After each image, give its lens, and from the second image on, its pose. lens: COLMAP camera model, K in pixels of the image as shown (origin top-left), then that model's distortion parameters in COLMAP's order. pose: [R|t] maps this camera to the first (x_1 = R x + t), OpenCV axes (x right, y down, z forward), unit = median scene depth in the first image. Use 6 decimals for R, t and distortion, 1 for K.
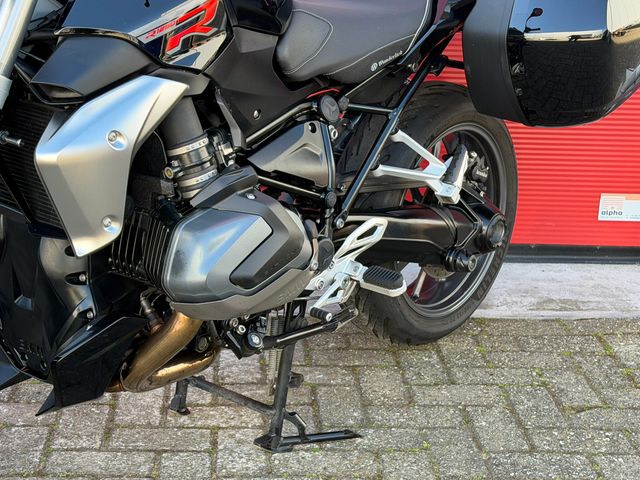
lens RADIAL K [[1178.6, 0, 324.5], [0, 1178.6, 238.6], [0, 0, 1]] dist [0.145797, 0.000000]
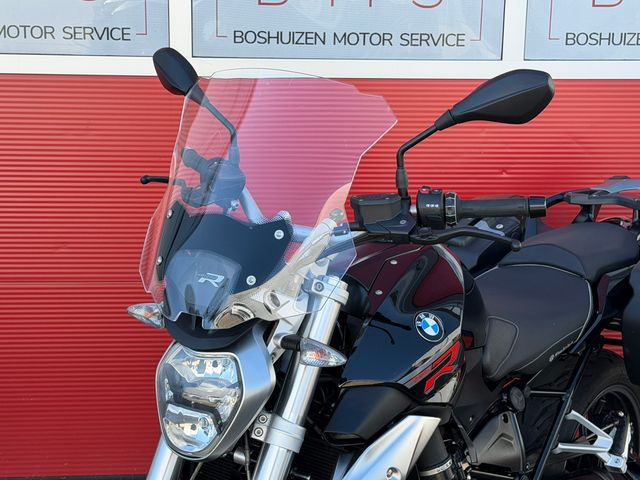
lens RADIAL K [[1178.6, 0, 316.1], [0, 1178.6, 243.9], [0, 0, 1]] dist [0.145797, 0.000000]
pose [[0.999616, -0.027650, -0.001538, -0.178854], [0.027317, 0.993666, -0.109003, -0.136287], [0.004542, 0.108919, 0.994040, -0.143112]]
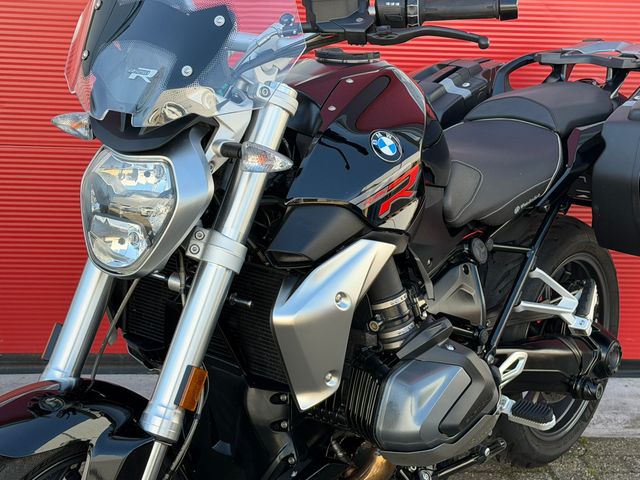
lens RADIAL K [[1178.6, 0, 320.4], [0, 1178.6, 228.5], [0, 0, 1]] dist [0.145797, 0.000000]
pose [[0.999511, -0.007317, 0.030417, -0.166706], [0.009593, 0.997111, -0.075346, -0.050310], [-0.029778, 0.075601, 0.996693, -0.051250]]
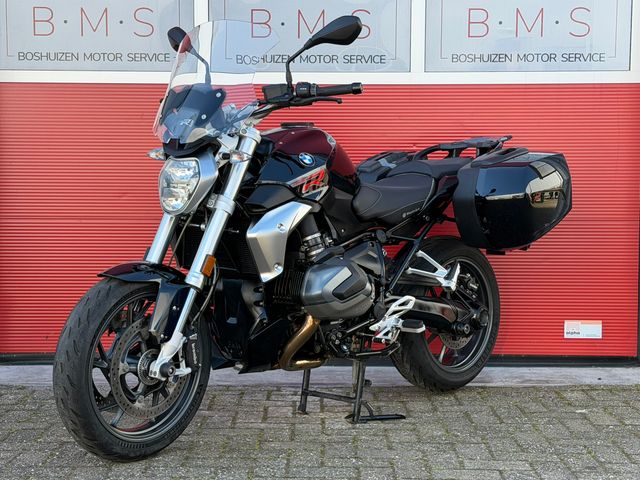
lens RADIAL K [[1178.6, 0, 317.6], [0, 1178.6, 241.4], [0, 0, 1]] dist [0.145797, 0.000000]
pose [[0.996918, -0.032589, -0.071362, 0.037106], [0.014350, 0.970041, -0.242518, 0.353395], [0.077127, 0.240746, 0.967519, -0.835307]]
